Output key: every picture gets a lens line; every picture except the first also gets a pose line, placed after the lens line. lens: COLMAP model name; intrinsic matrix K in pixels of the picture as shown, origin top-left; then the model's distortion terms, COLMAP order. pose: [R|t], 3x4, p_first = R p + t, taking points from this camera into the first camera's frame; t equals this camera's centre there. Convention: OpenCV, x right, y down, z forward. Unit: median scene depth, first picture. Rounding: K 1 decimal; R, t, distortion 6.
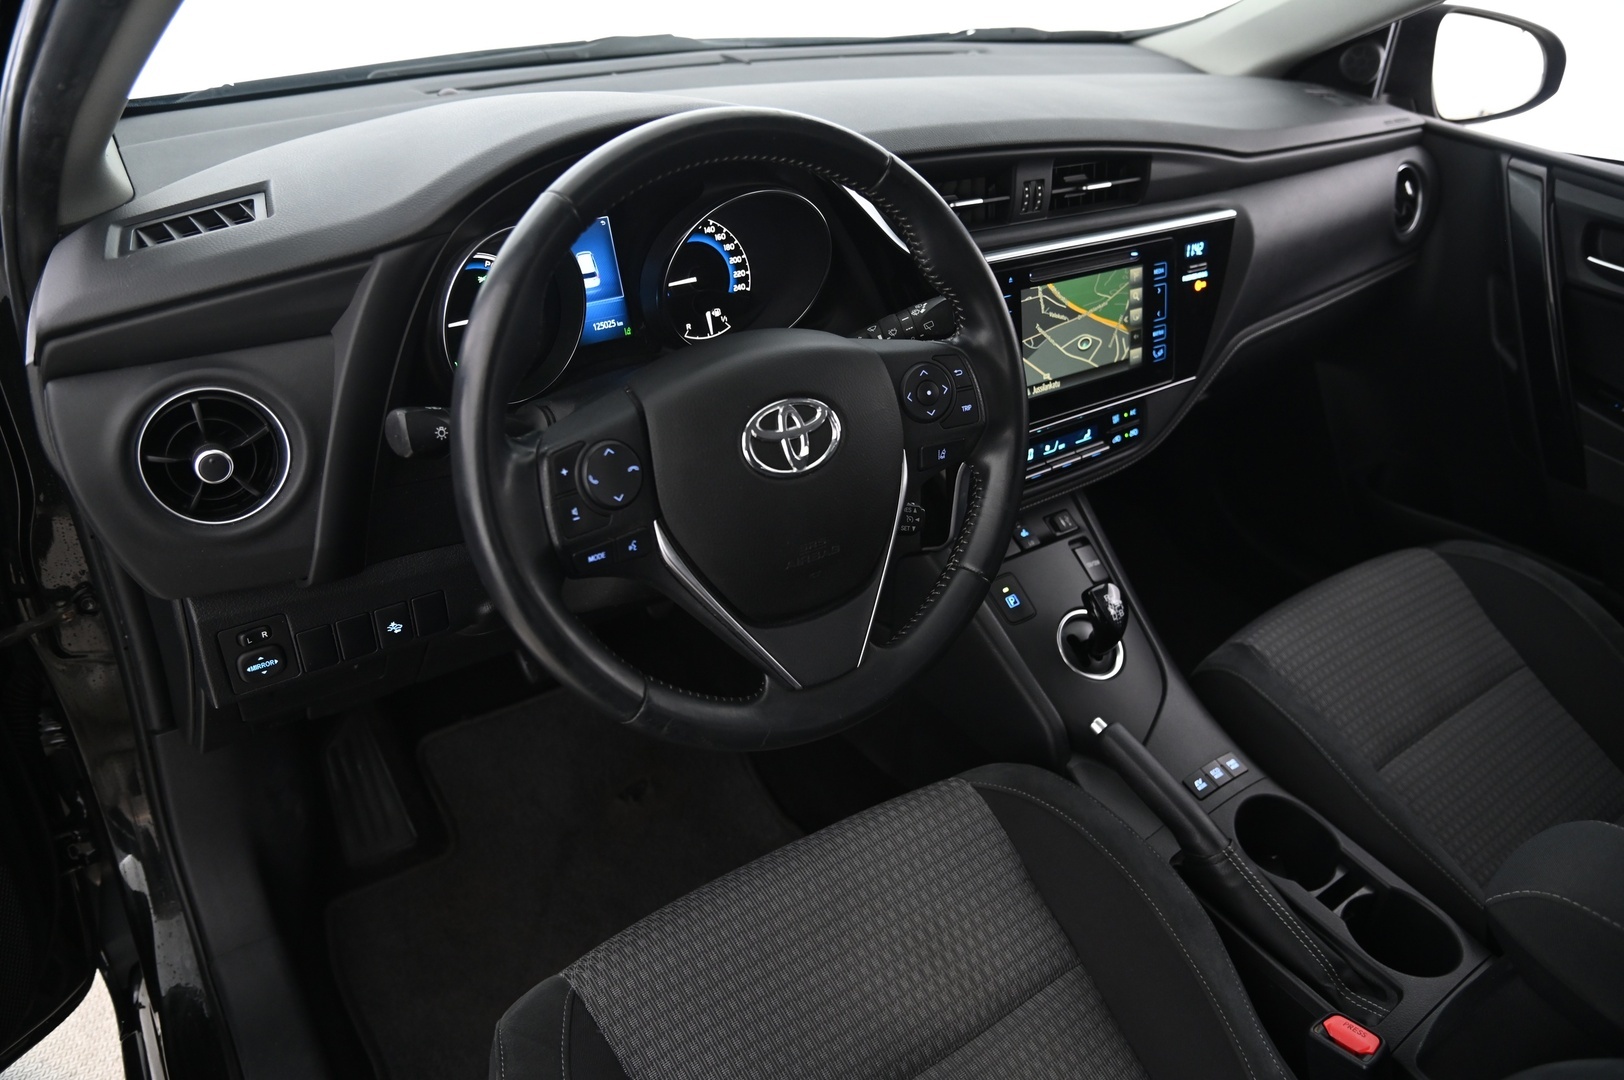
lens RADIAL K [[1094.1, 0, 812.0], [0, 1094.1, 540.0], [0, 0, 1]] dist [-0.118684, 0.058972]
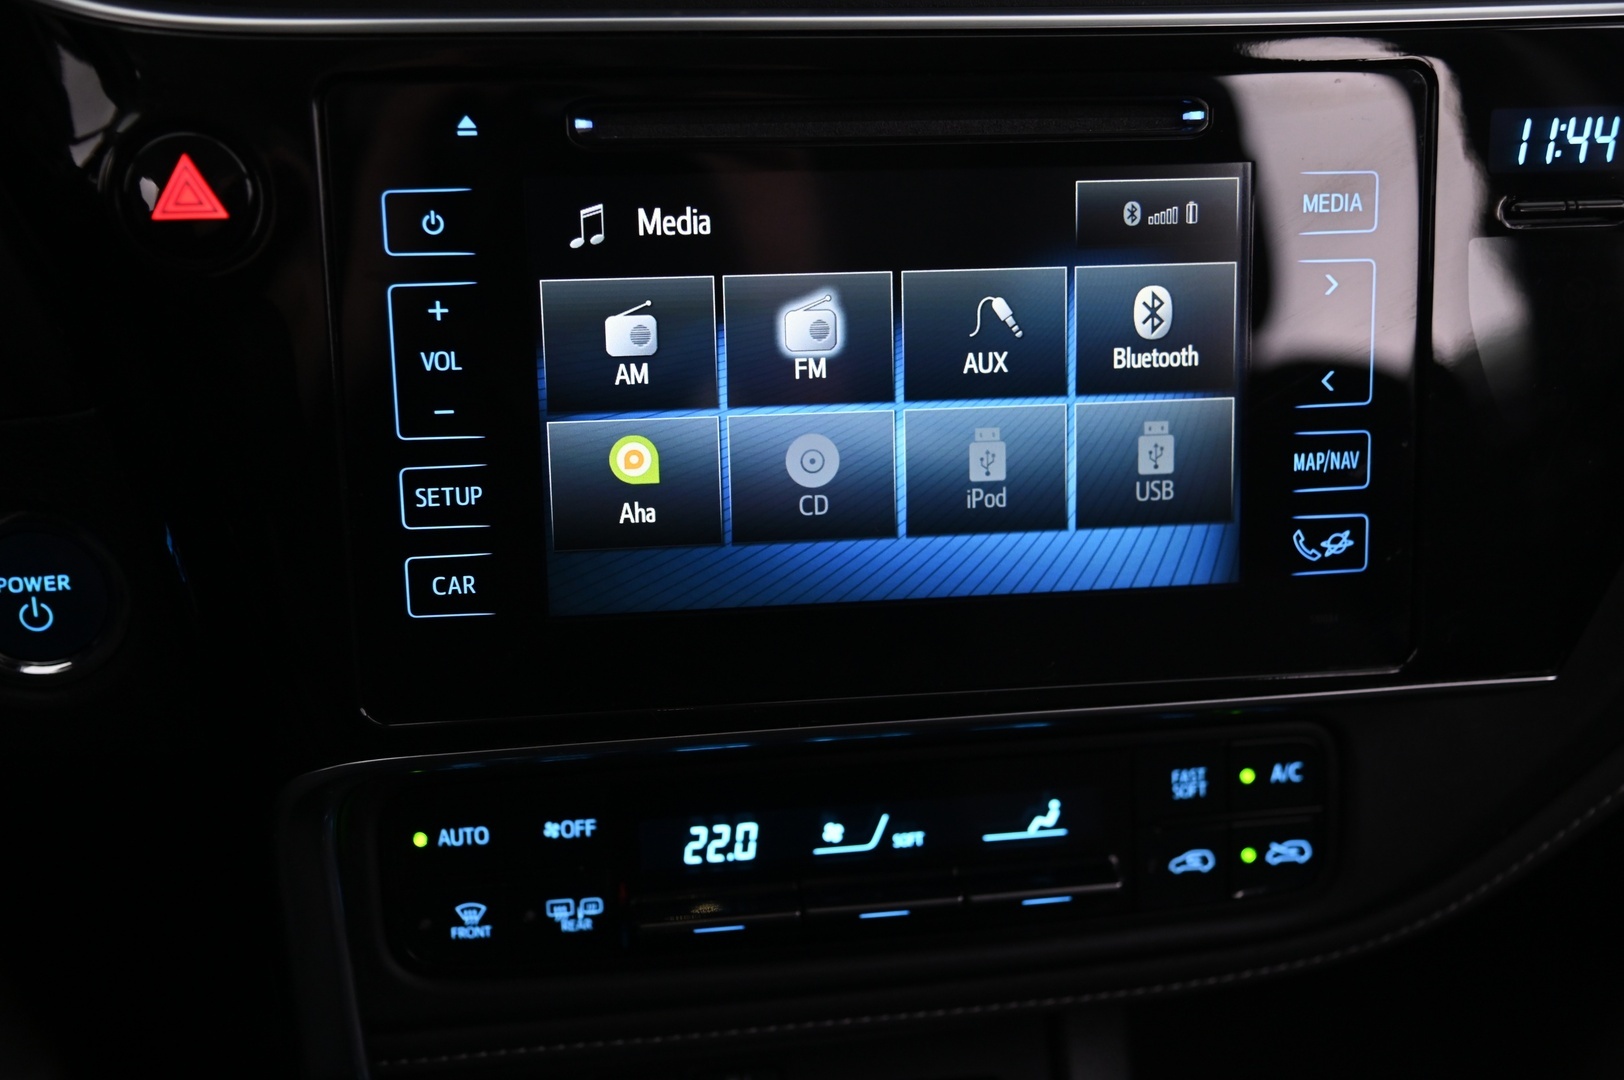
lens RADIAL K [[1806.1, 0, 815.0], [0, 1806.1, 557.7], [0, 0, 1]] dist [0.021288, 0.025053]
pose [[0.890705, 0.148914, -0.429498, 0.425837], [-0.219609, 0.968212, -0.119737, -0.103839], [0.398015, 0.200972, 0.895095, 0.635794]]
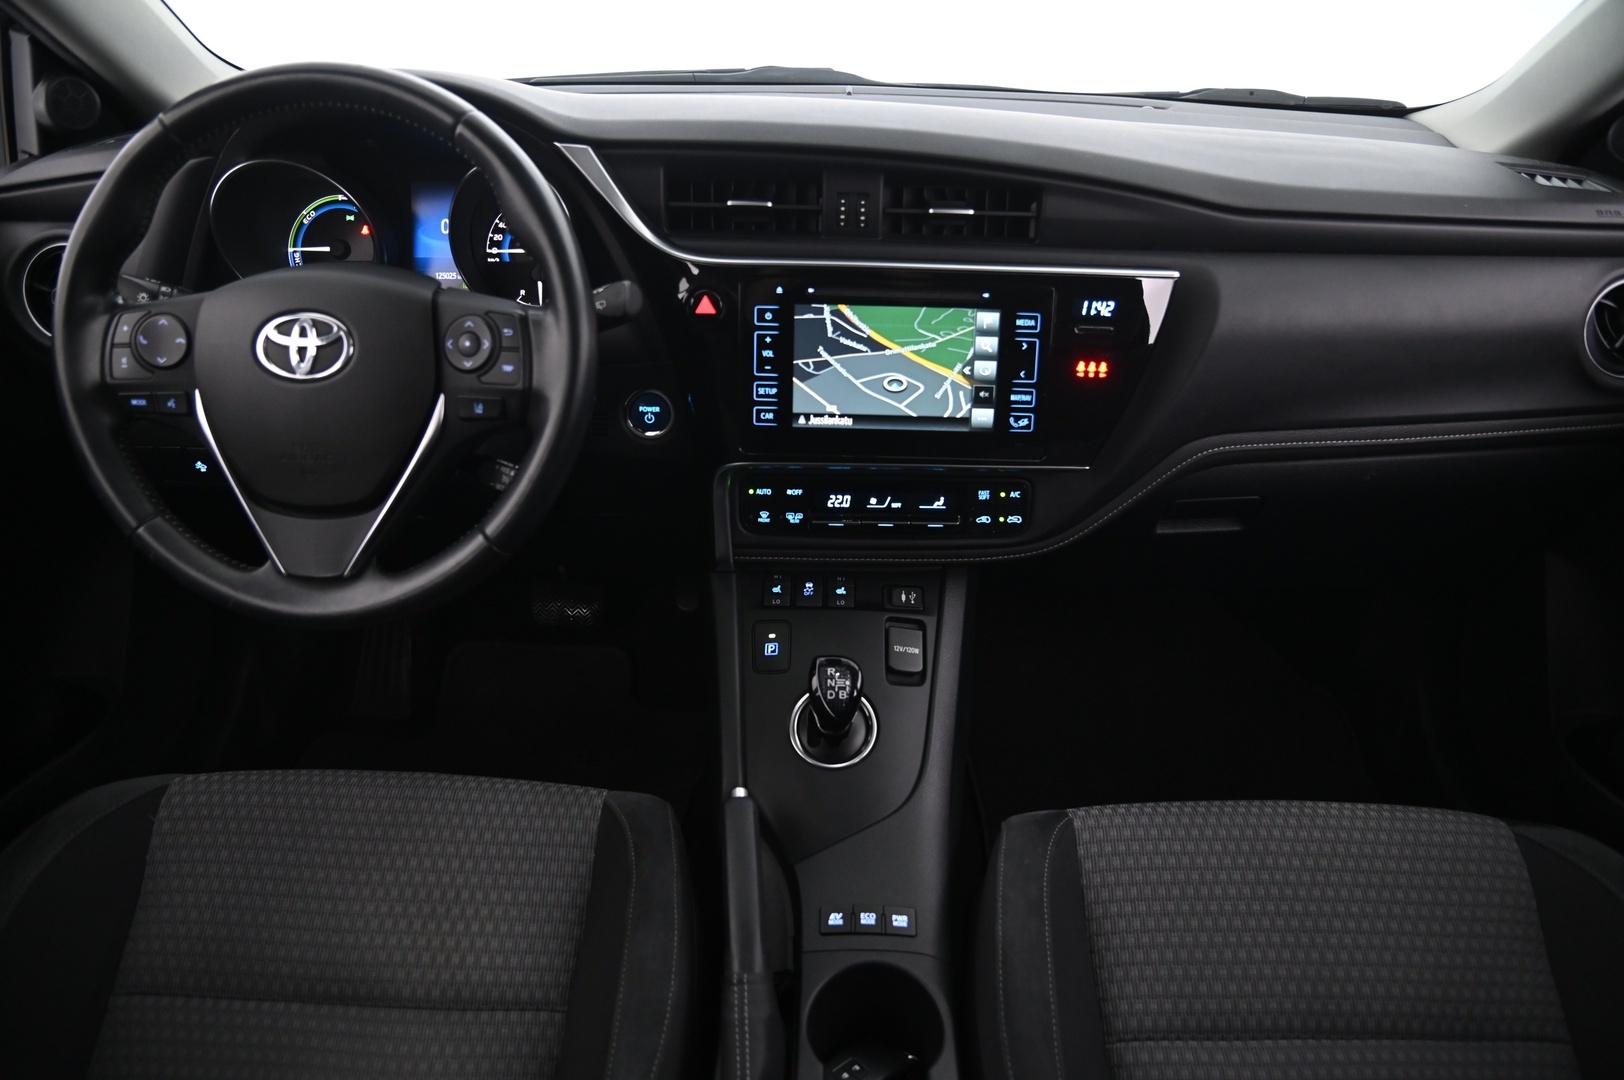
lens RADIAL K [[1094.1, 0, 812.0], [0, 1094.1, 540.0], [0, 0, 1]] dist [-0.118684, 0.058972]
pose [[0.811762, 0.254530, -0.525602, 0.704826], [-0.300662, 0.953727, -0.002499, -0.040351], [0.500645, 0.160058, 0.850727, 0.243489]]
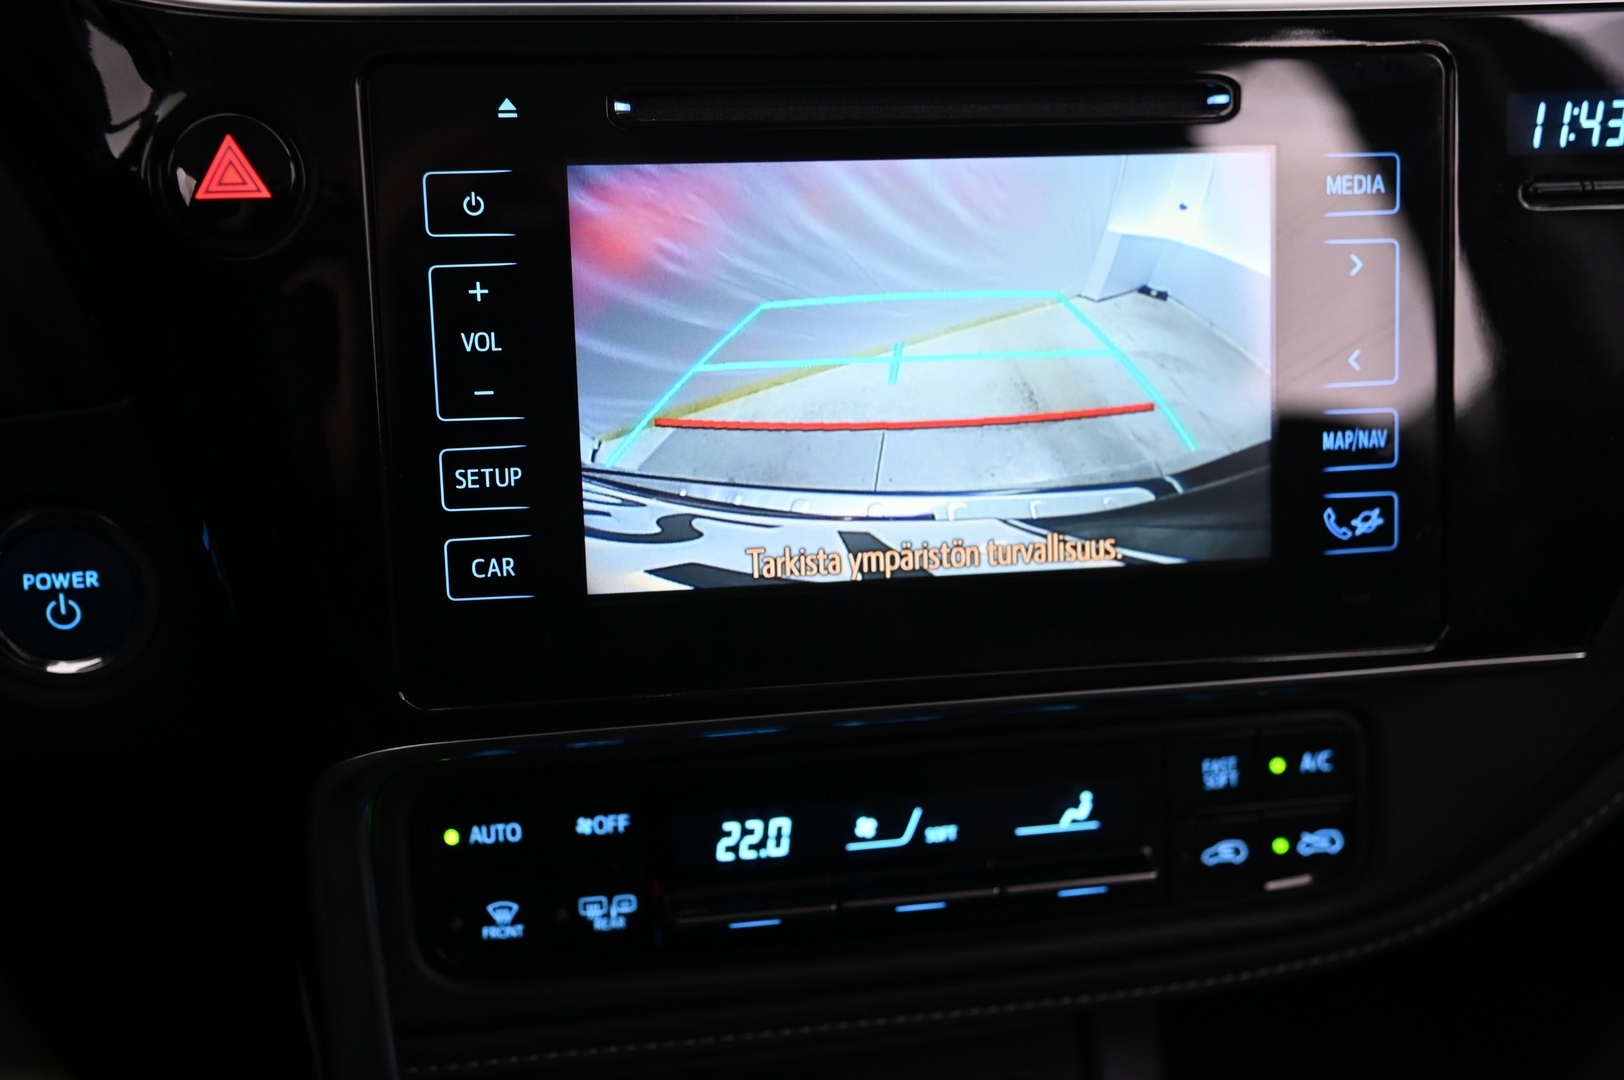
lens RADIAL K [[1806.1, 0, 815.0], [0, 1806.1, 557.7], [0, 0, 1]] dist [0.021288, 0.025053]
pose [[0.902062, 0.115342, -0.415910, 0.412848], [-0.203357, 0.963548, -0.173842, -0.074534], [0.380698, 0.241394, 0.892635, 0.633920]]
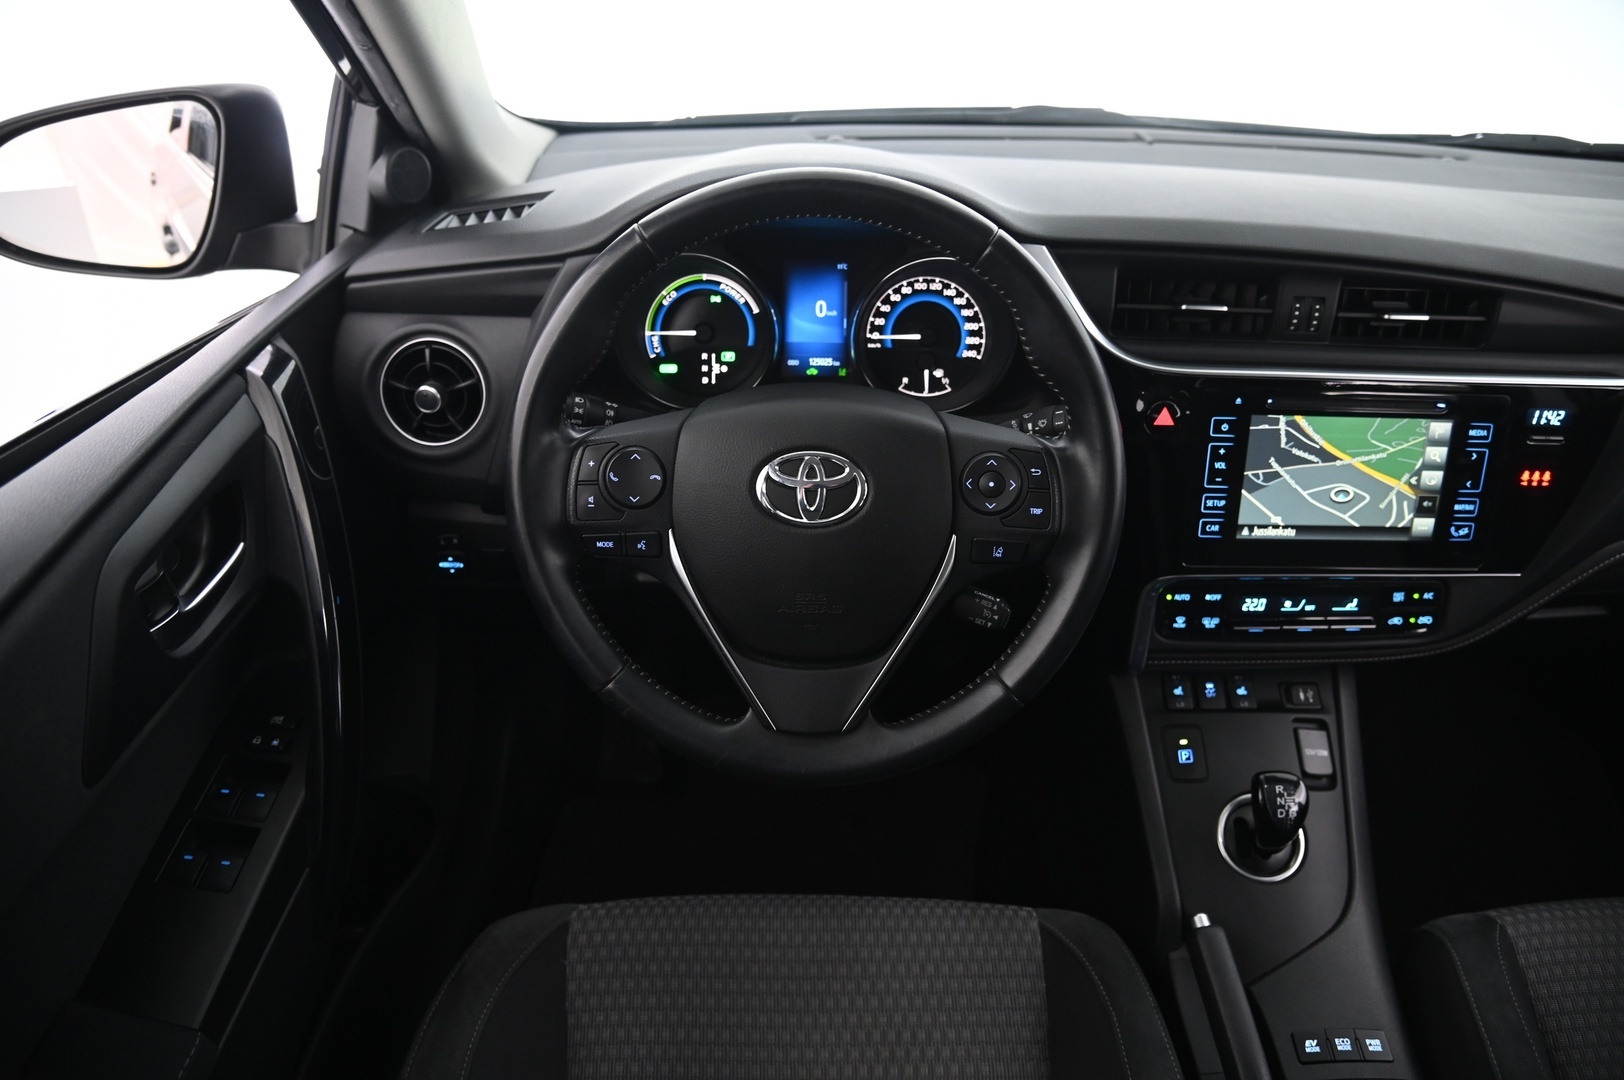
lens RADIAL K [[1094.1, 0, 812.0], [0, 1094.1, 540.0], [0, 0, 1]] dist [-0.118684, 0.058972]
pose [[0.820566, 0.264533, -0.506650, 0.350538], [-0.289210, 0.956759, 0.031143, -0.054561], [0.492980, 0.120973, 0.861589, 0.080689]]
